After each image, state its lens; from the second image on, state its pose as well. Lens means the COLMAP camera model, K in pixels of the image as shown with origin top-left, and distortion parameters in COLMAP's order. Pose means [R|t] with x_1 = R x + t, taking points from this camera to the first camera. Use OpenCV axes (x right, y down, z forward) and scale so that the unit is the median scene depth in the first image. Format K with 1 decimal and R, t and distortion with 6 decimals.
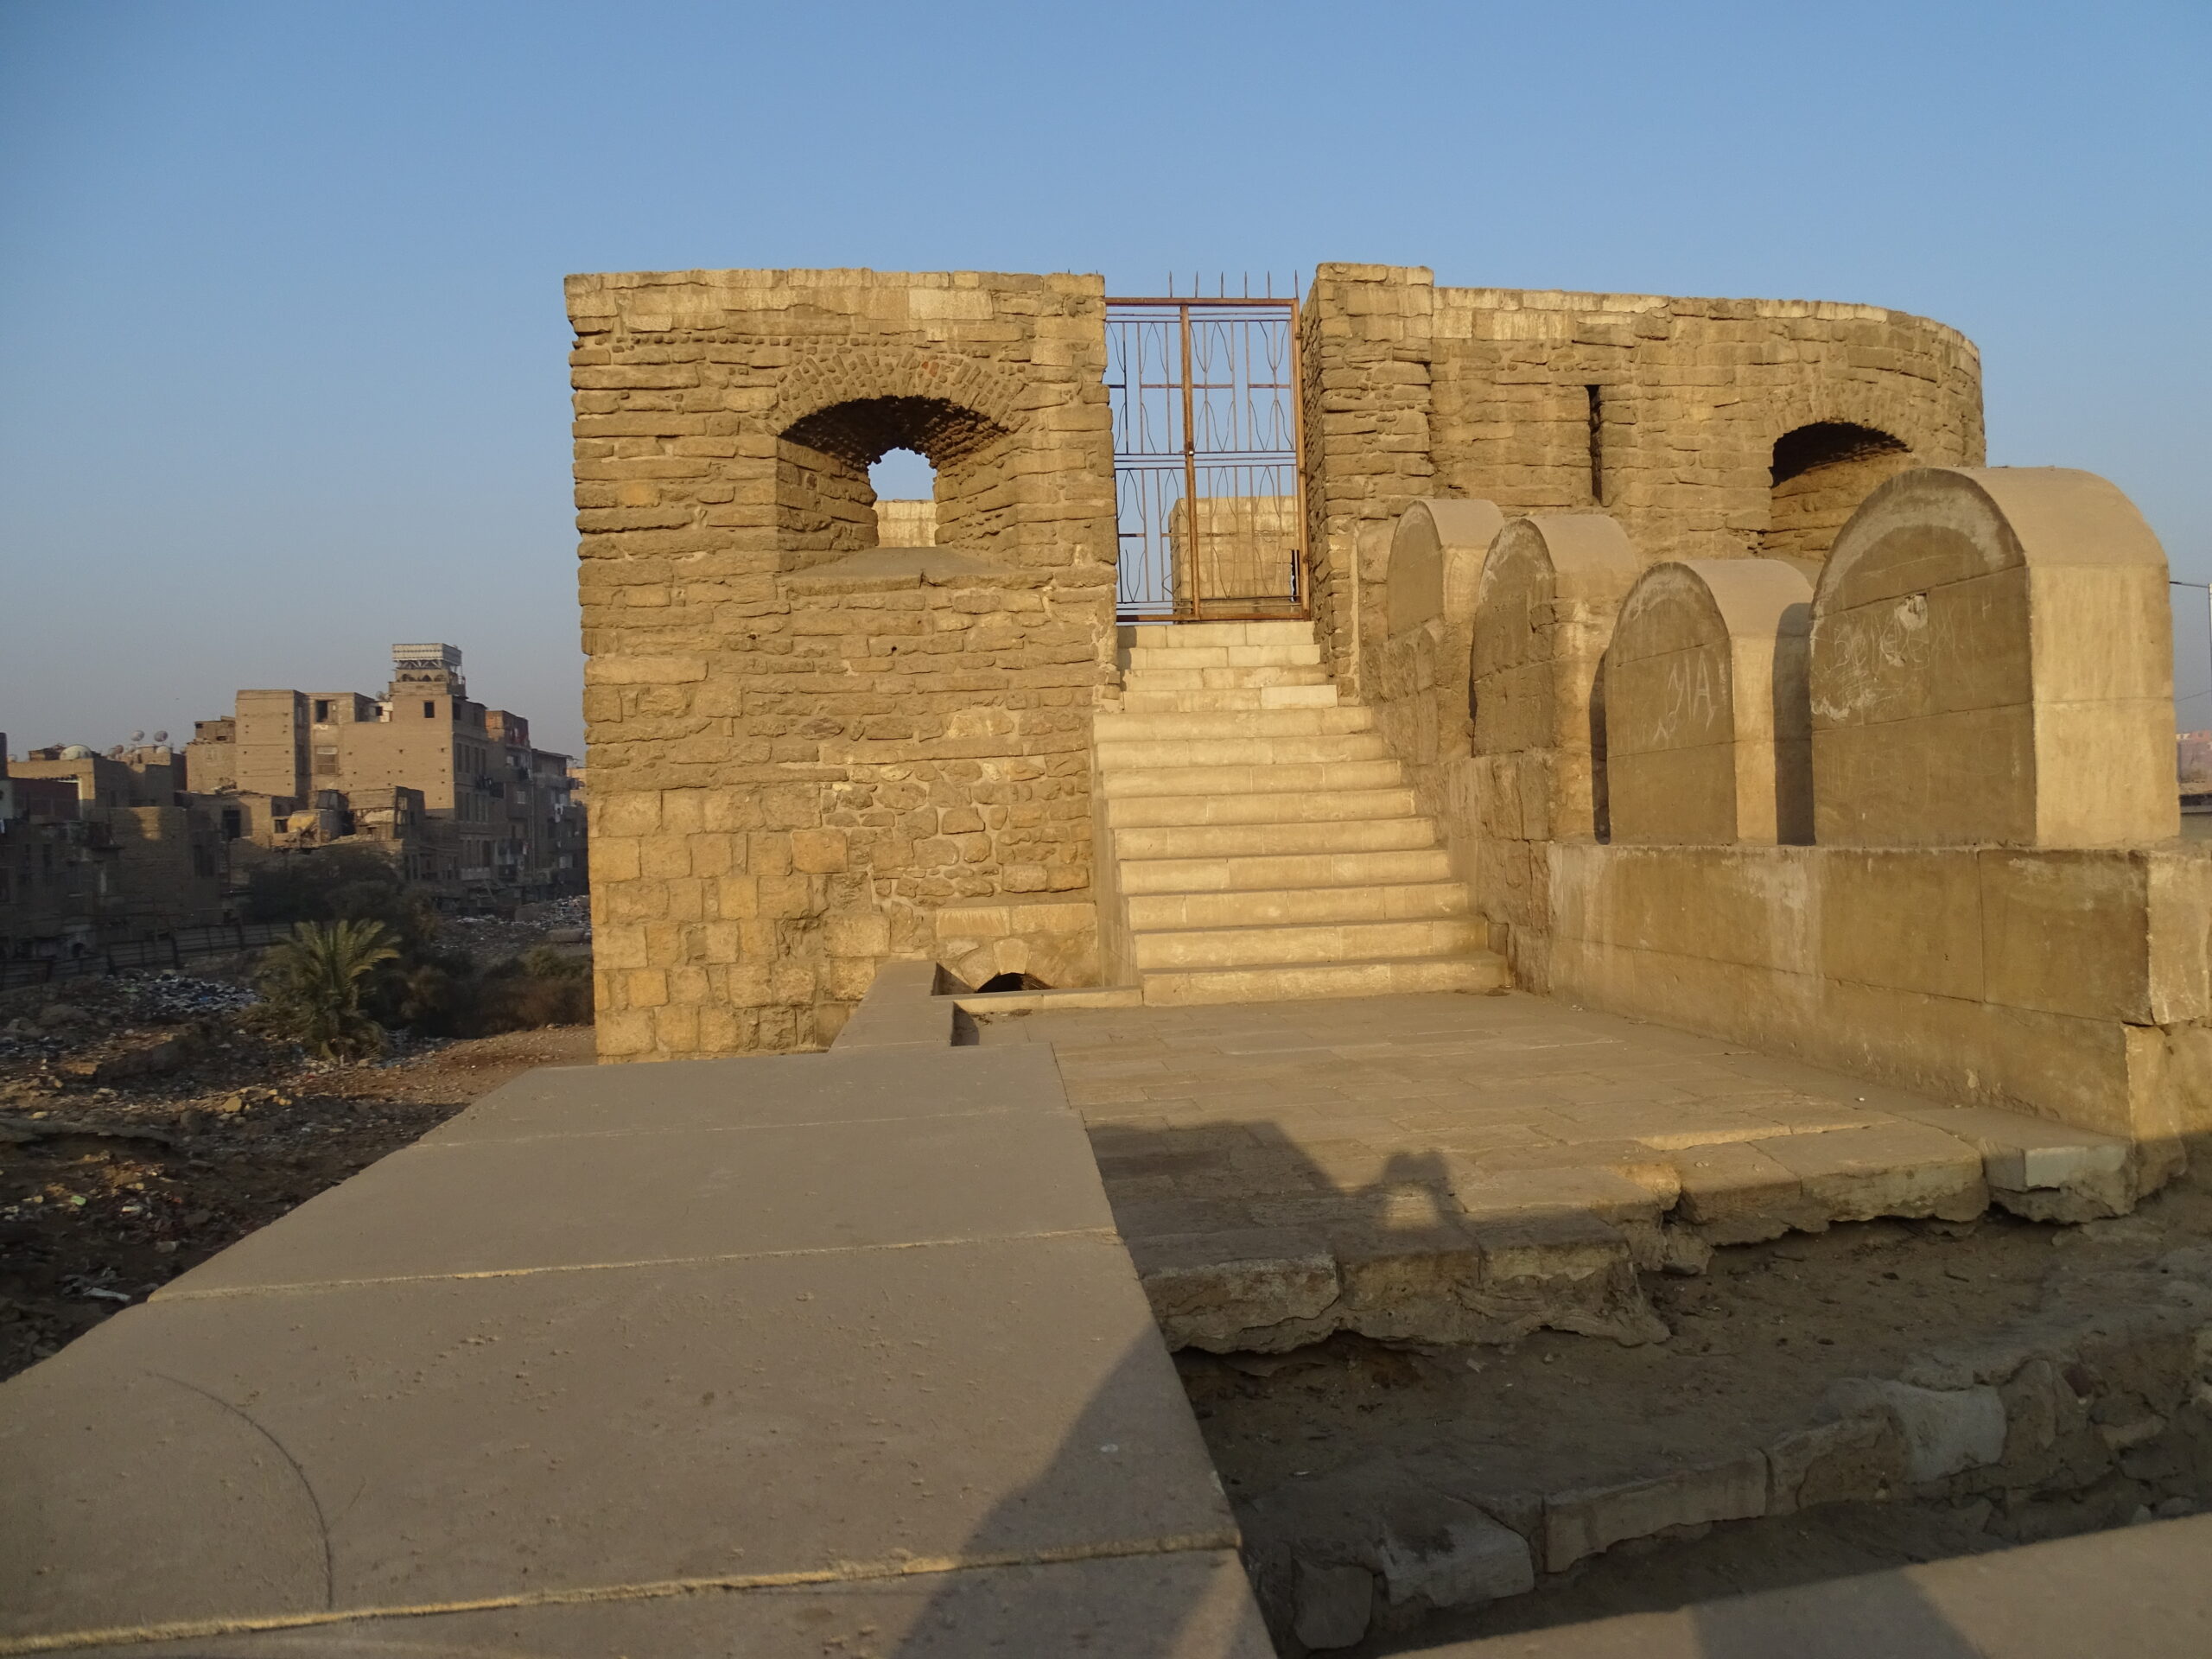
lens RADIAL K [[1546.7, 0, 1132.1], [0, 1546.7, 840.0], [0, 0, 1]] dist [-0.002043, 0.004776]
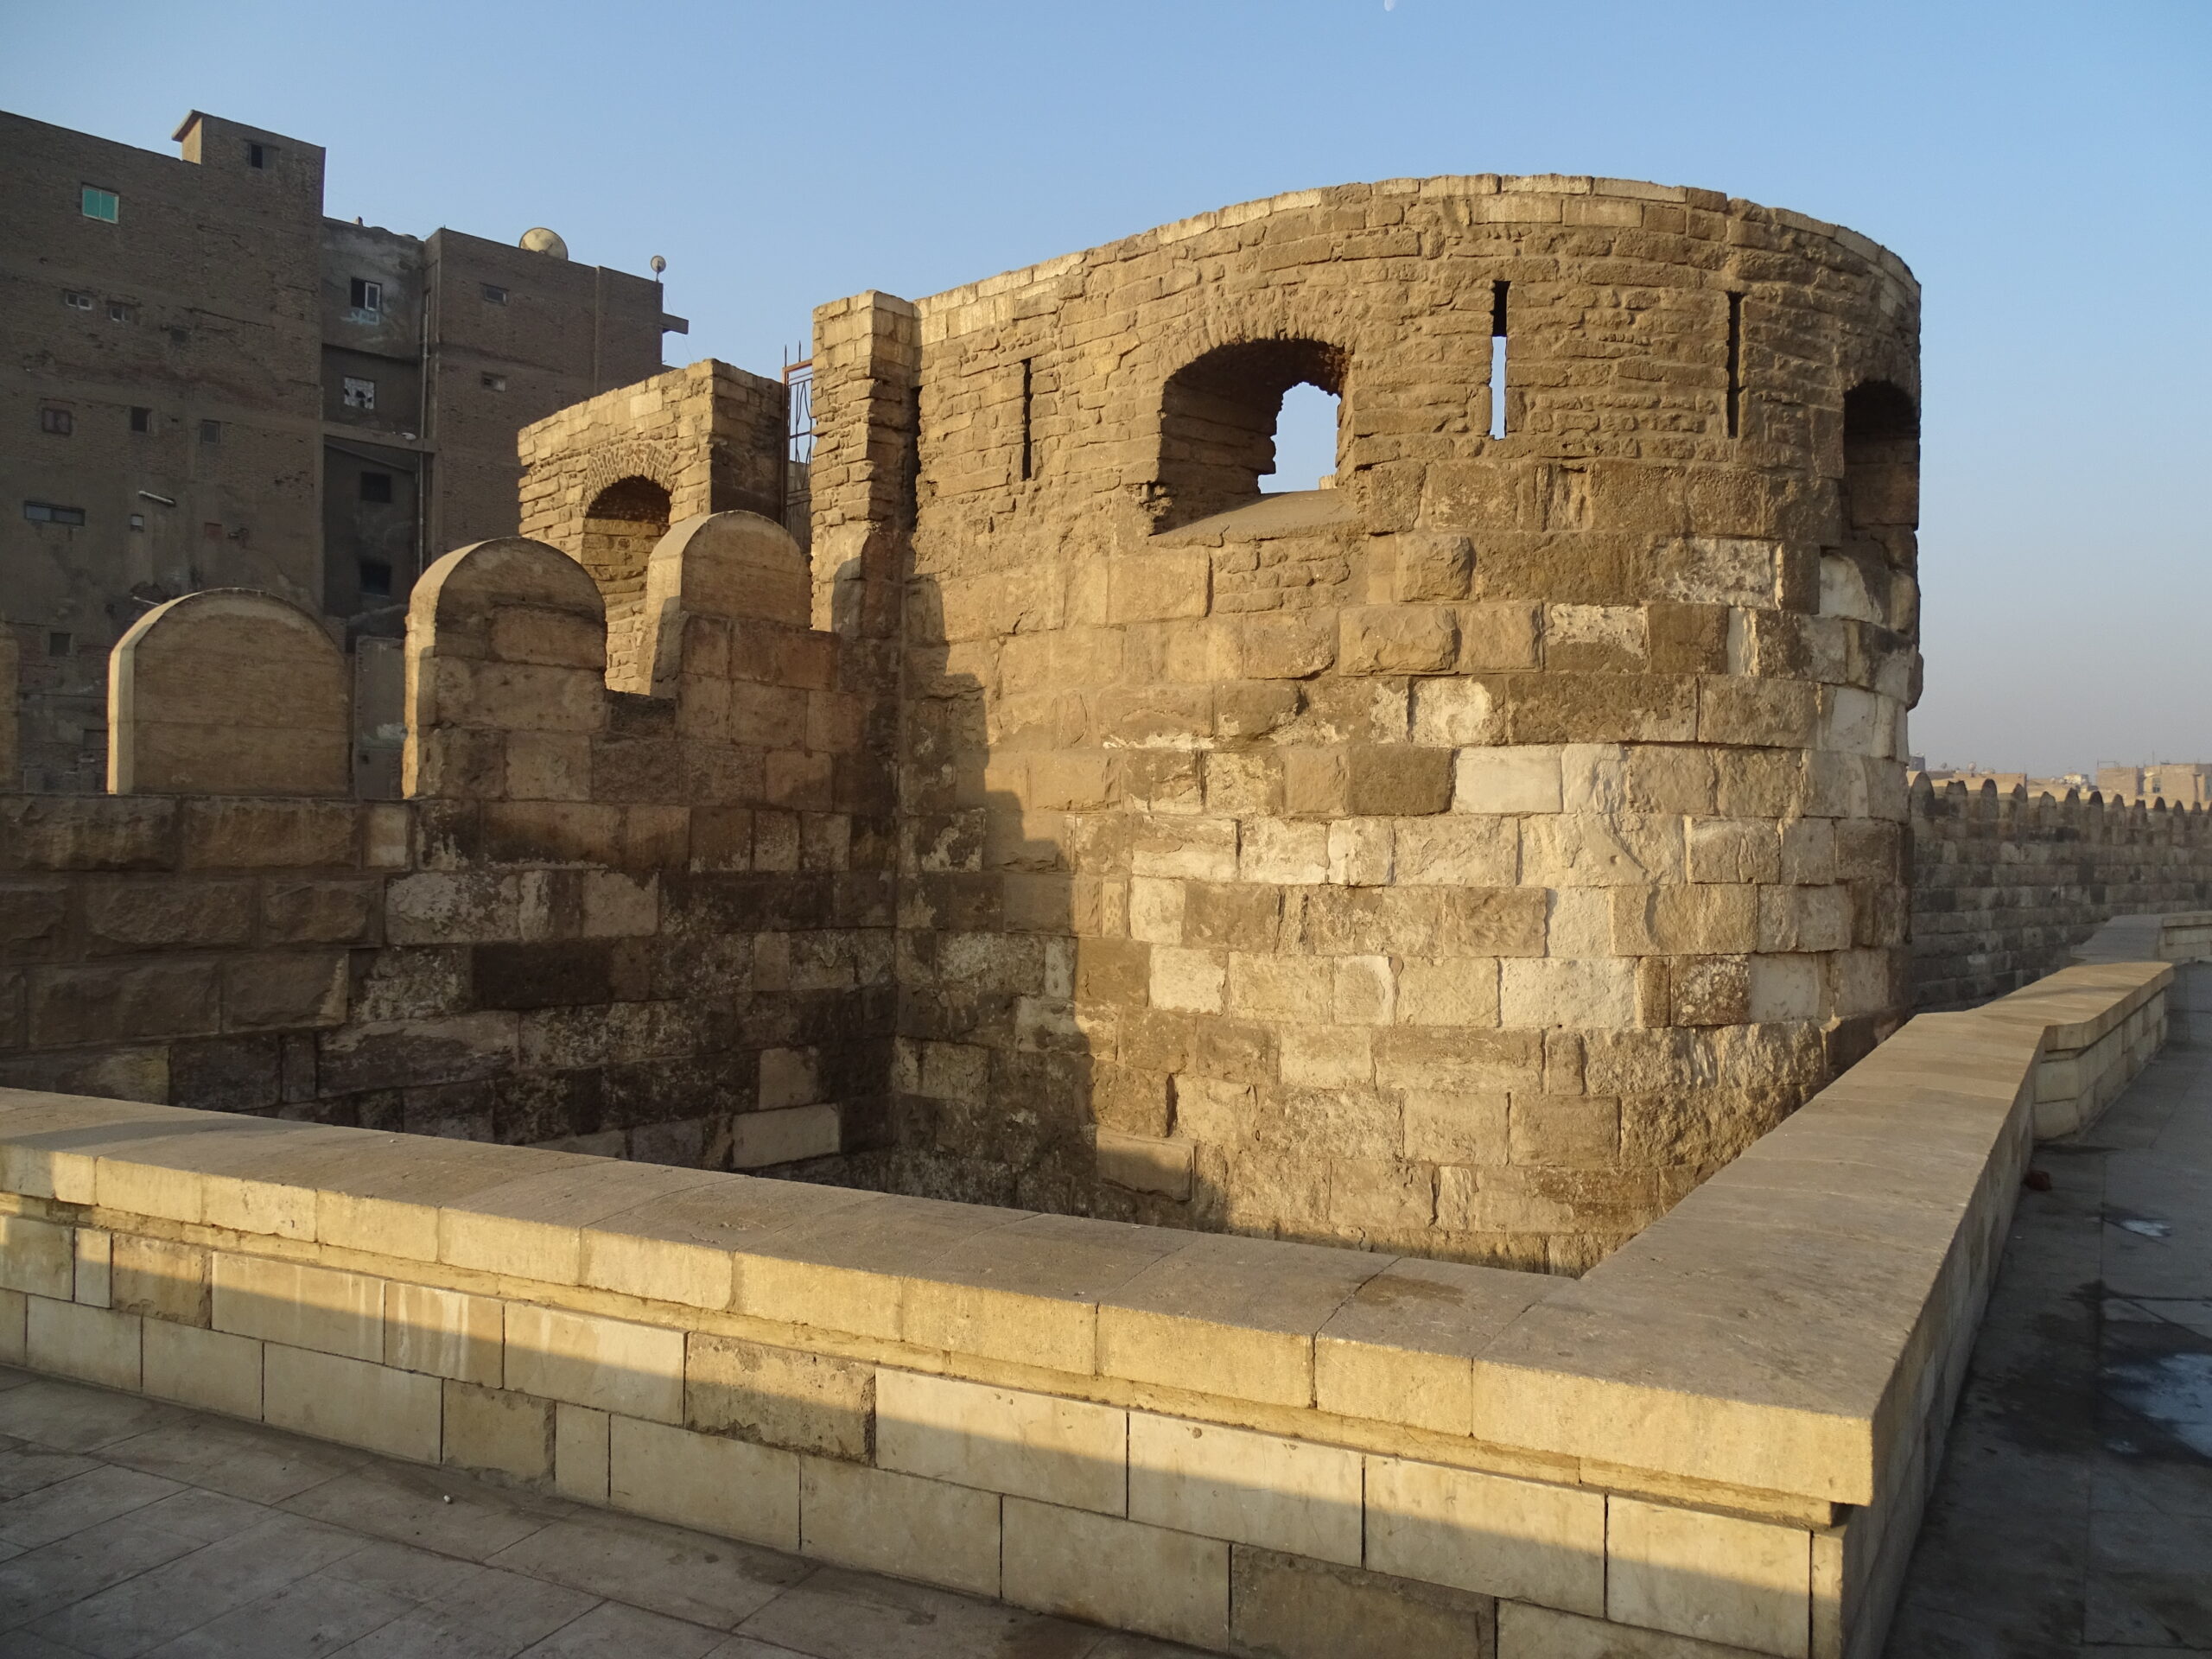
lens RADIAL K [[1534.9, 0, 1108.2], [0, 1534.9, 846.4], [0, 0, 1]] dist [-0.004070, -0.000513]
pose [[0.656137, 0.044541, -0.753326, 1.144793], [-0.039374, 0.998918, 0.024768, -0.007911], [0.753614, 0.013410, 0.657181, 0.414451]]
